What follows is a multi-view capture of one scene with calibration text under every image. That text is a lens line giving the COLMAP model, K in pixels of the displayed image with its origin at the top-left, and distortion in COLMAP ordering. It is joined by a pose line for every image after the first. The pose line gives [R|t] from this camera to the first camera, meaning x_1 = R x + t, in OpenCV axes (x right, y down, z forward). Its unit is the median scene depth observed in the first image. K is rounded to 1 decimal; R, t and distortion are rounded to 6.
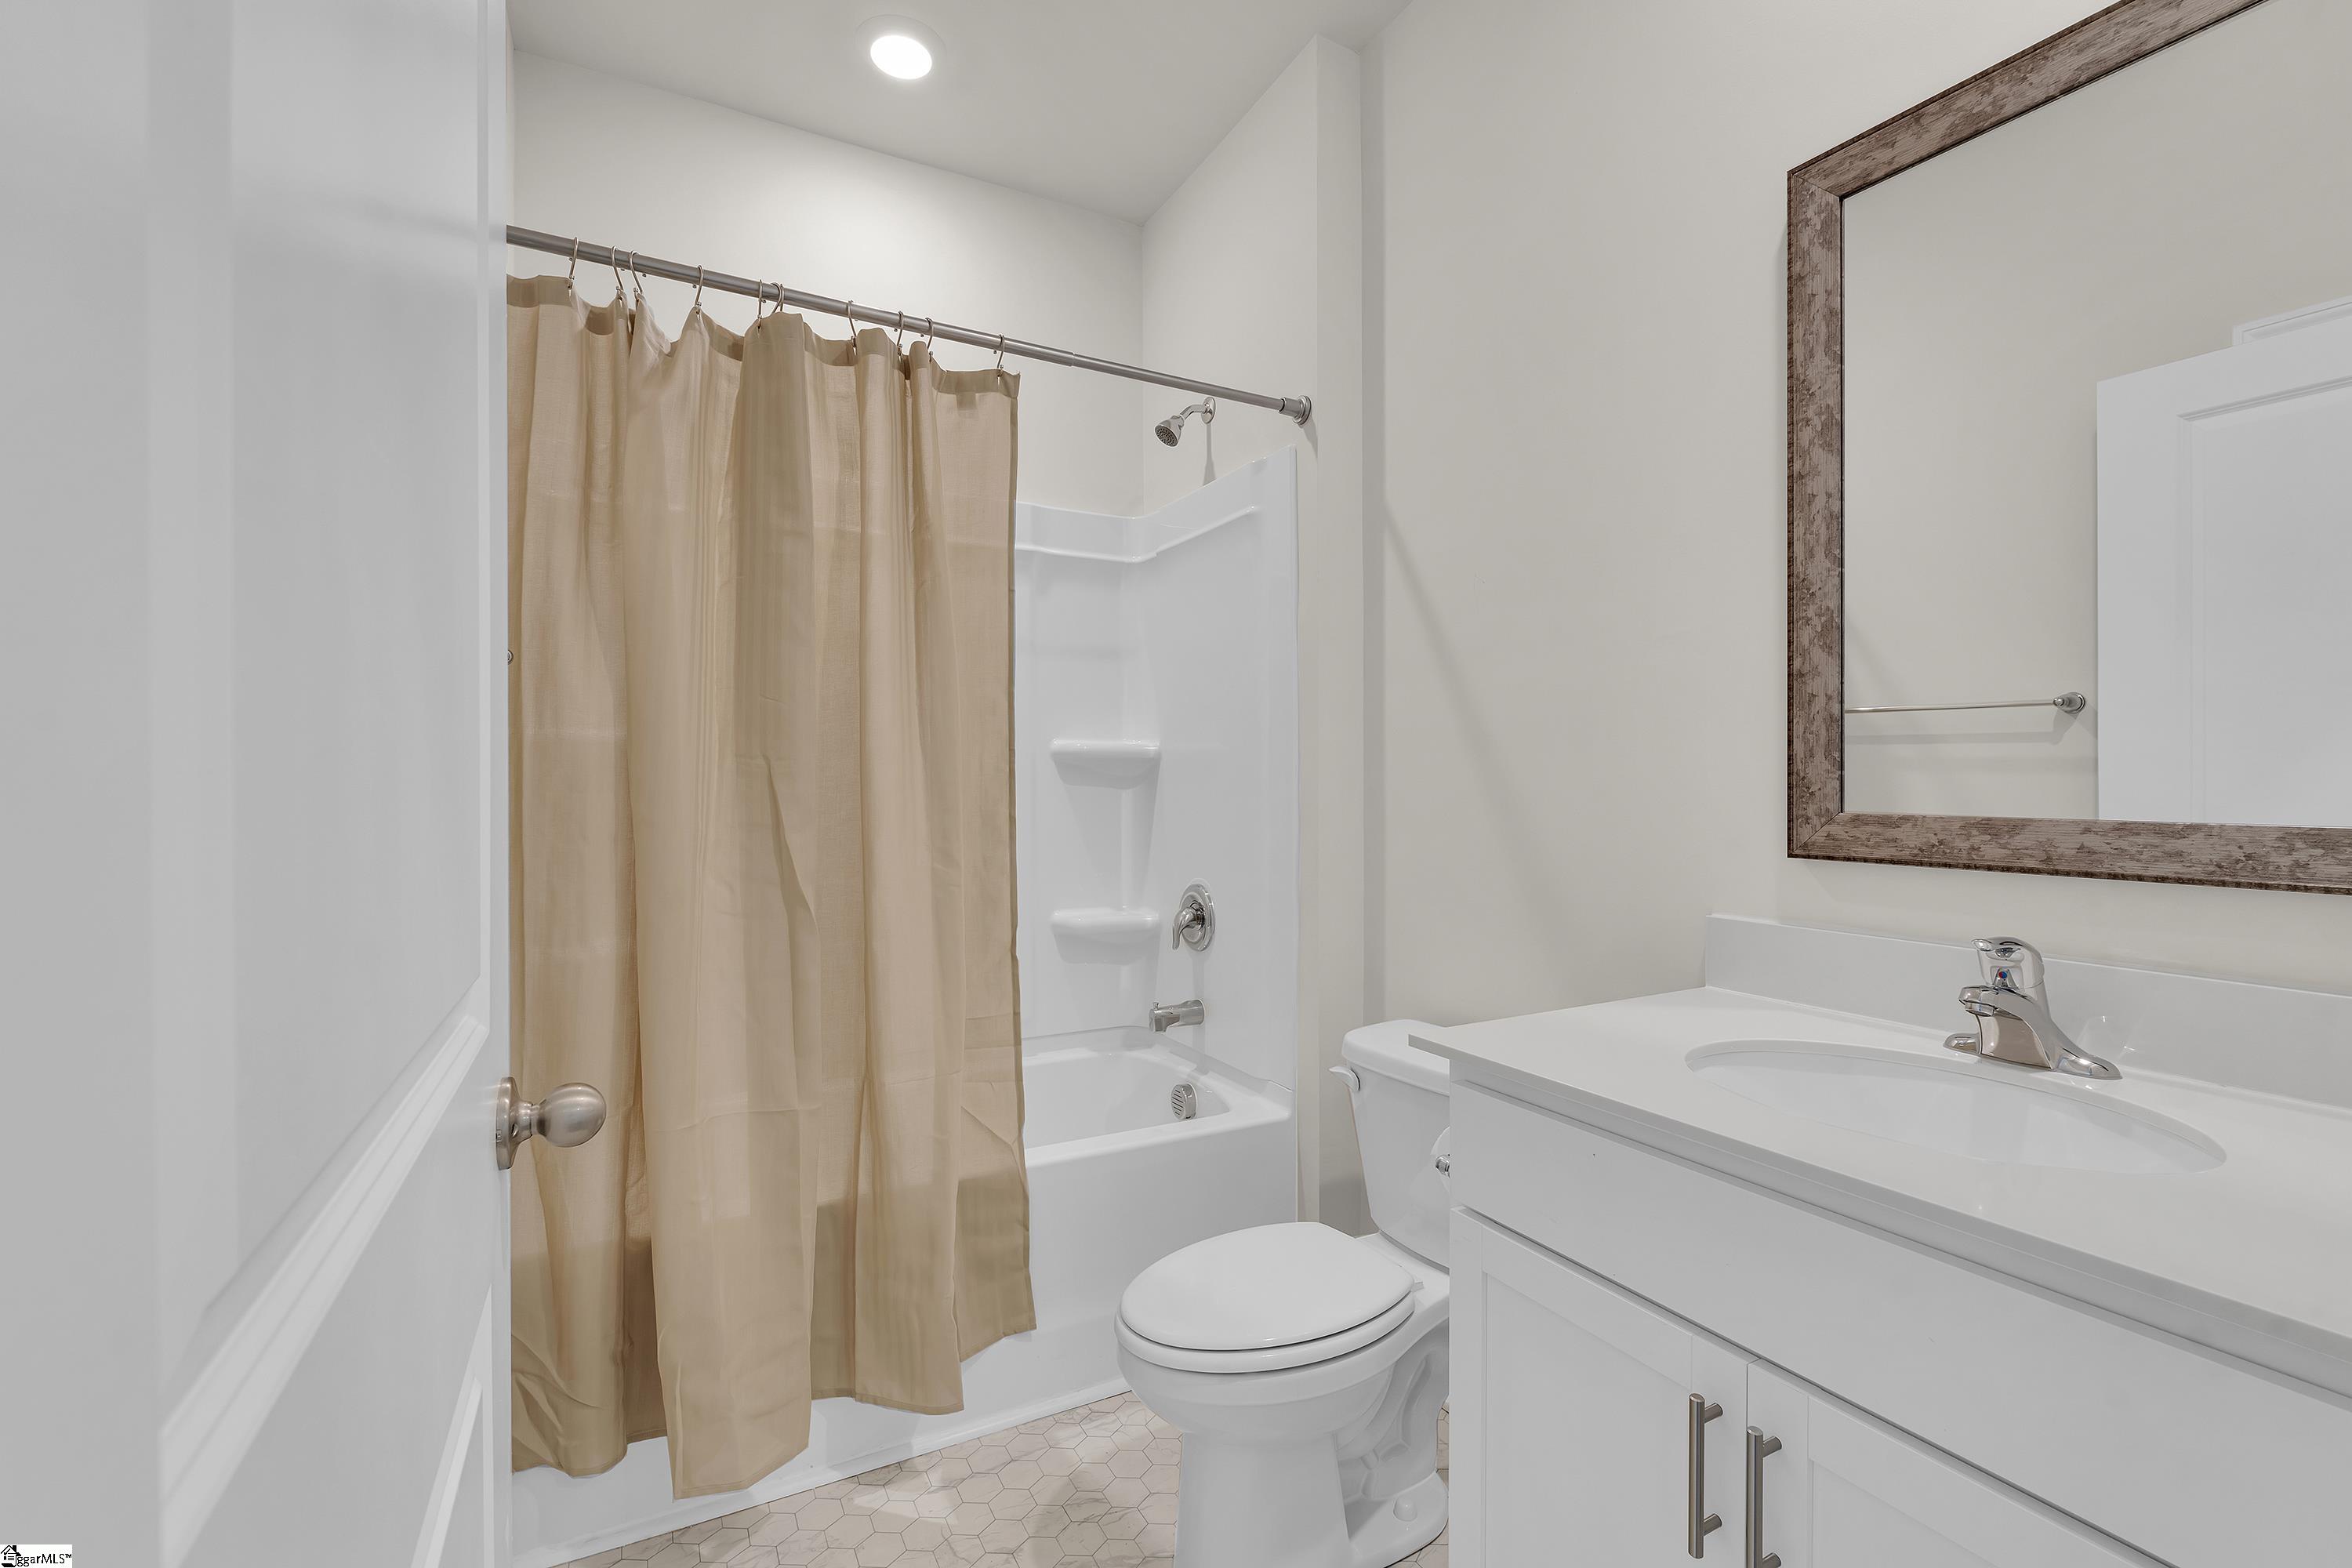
lens RADIAL K [[1025.7, 0, 1175.3], [0, 1025.7, 788.5], [0, 0, 1]] dist [-0.001442, -0.000931]
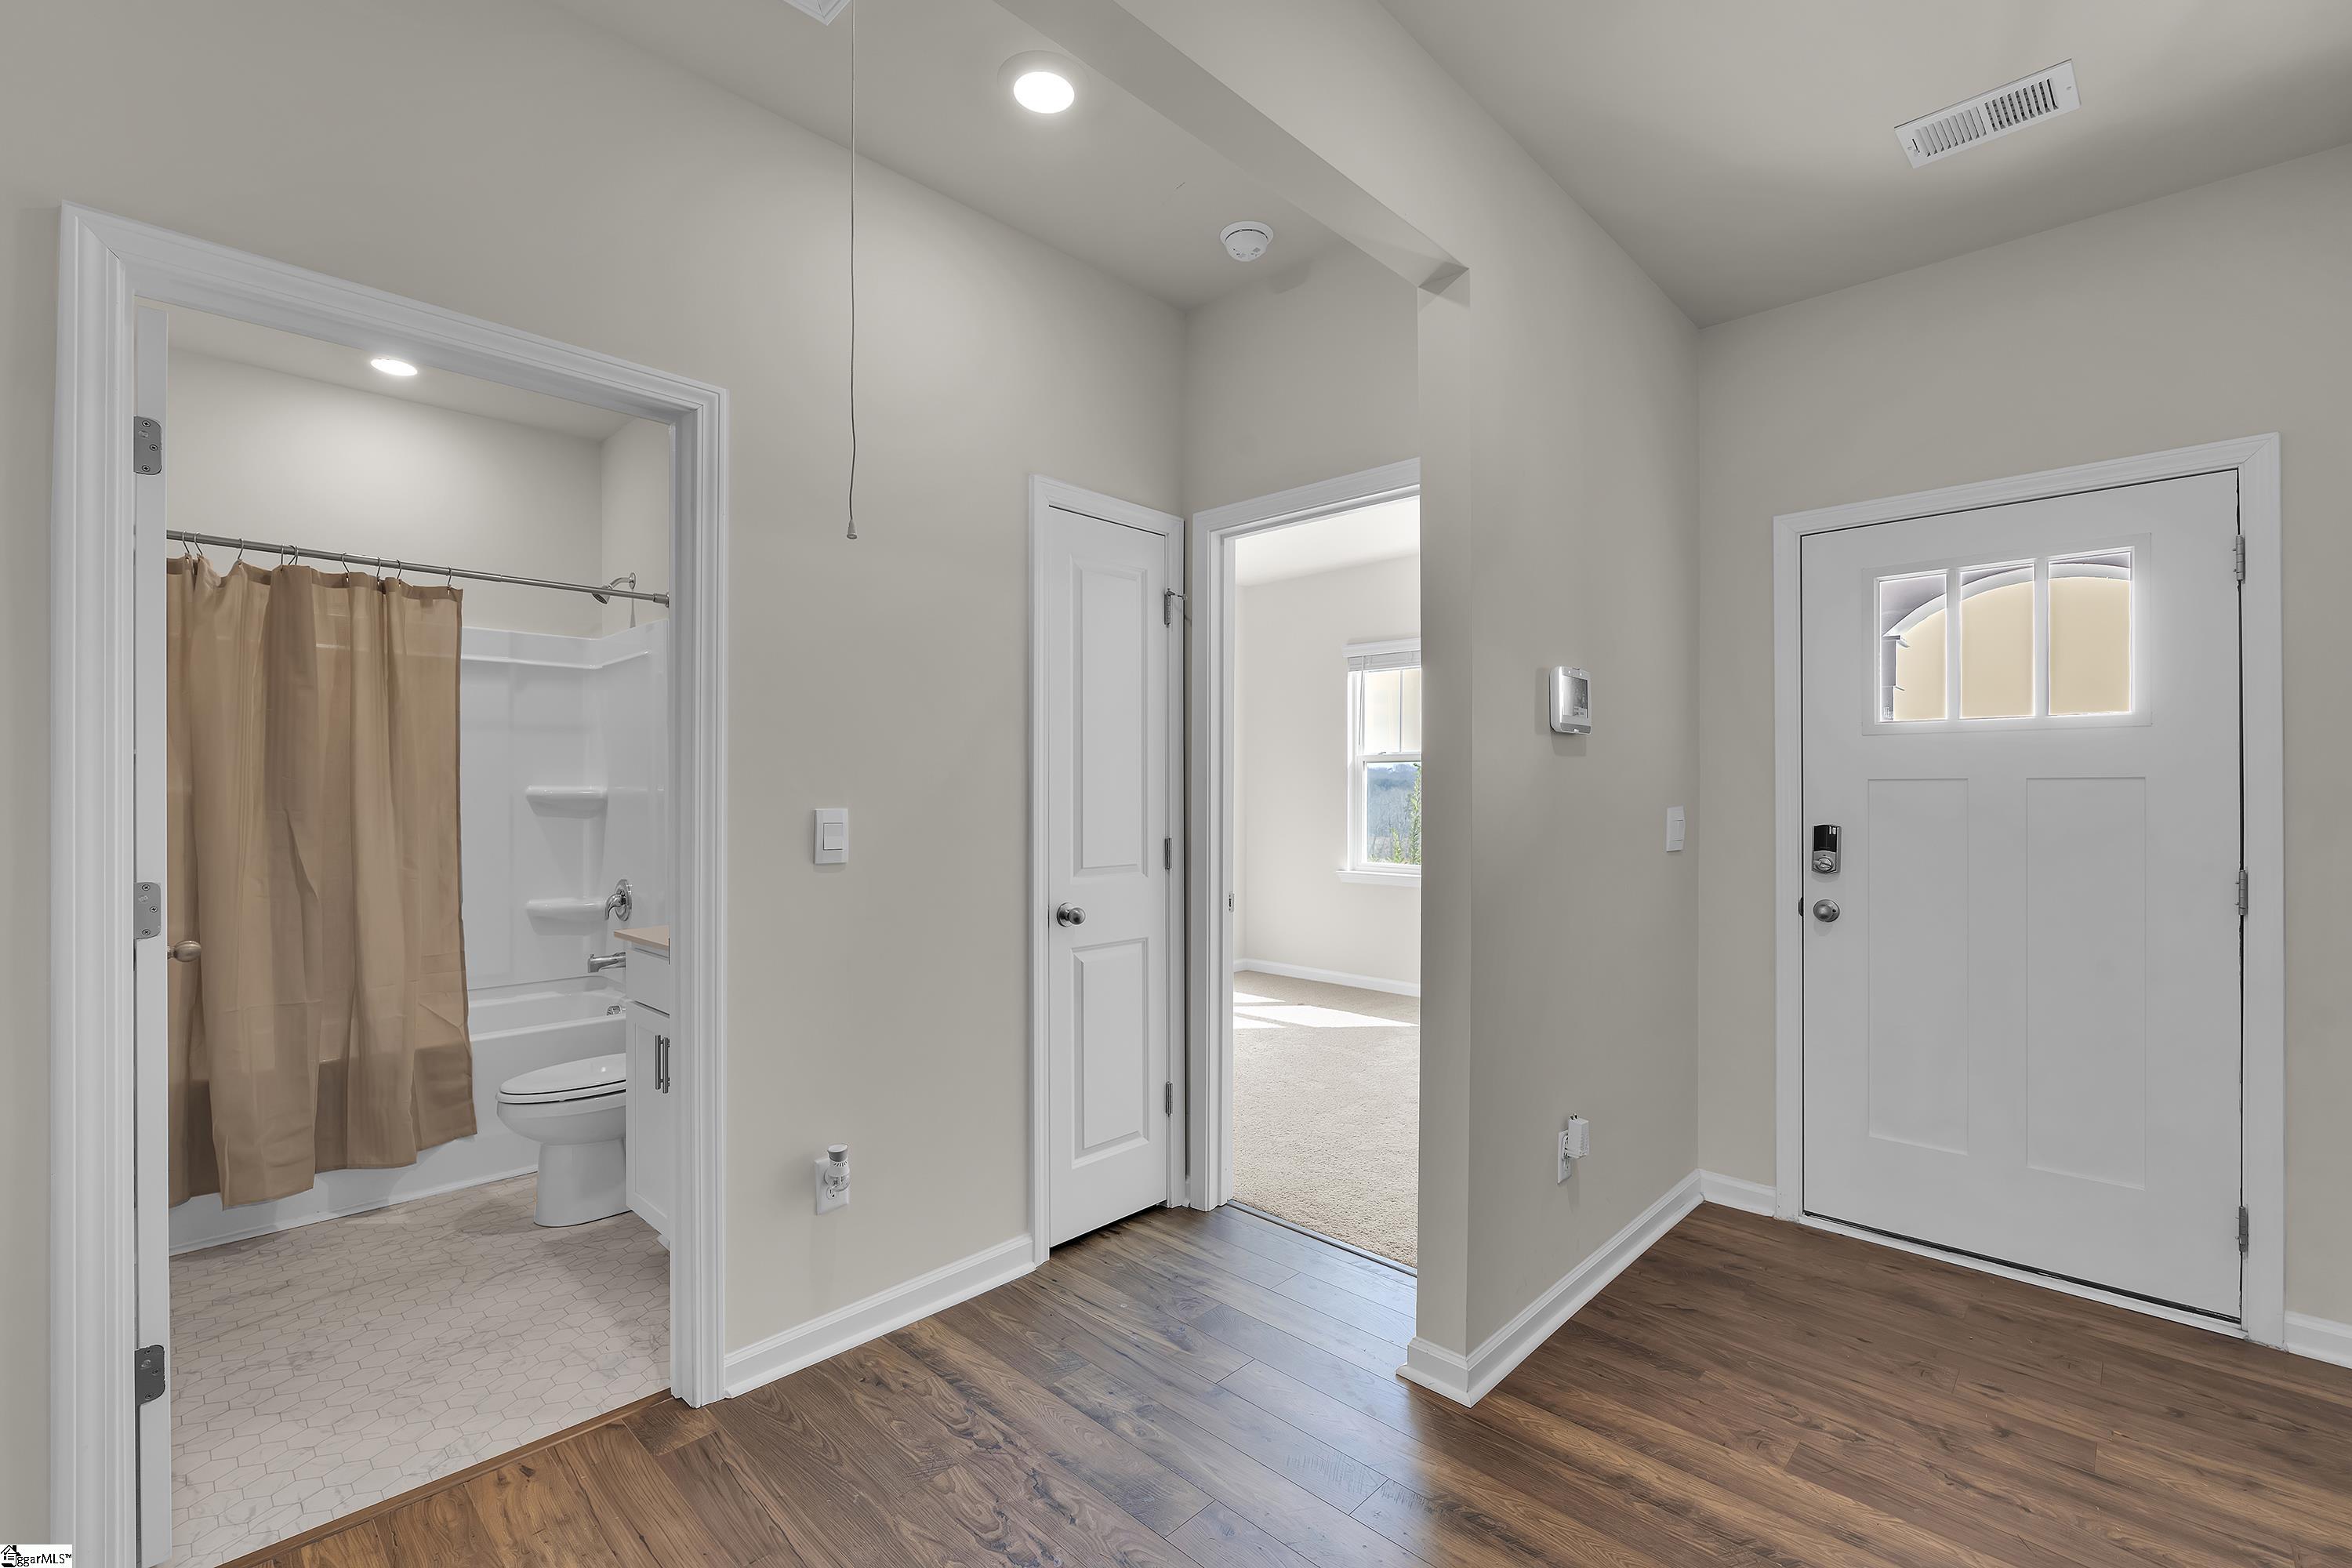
lens RADIAL K [[1025.7, 0, 1175.3], [0, 1025.7, 788.5], [0, 0, 1]] dist [-0.001442, -0.000931]
pose [[0.952756, -0.004232, 0.303708, 0.518599], [0.007631, 0.999921, -0.010008, -0.035780], [-0.303642, 0.011853, 0.952712, -1.133979]]
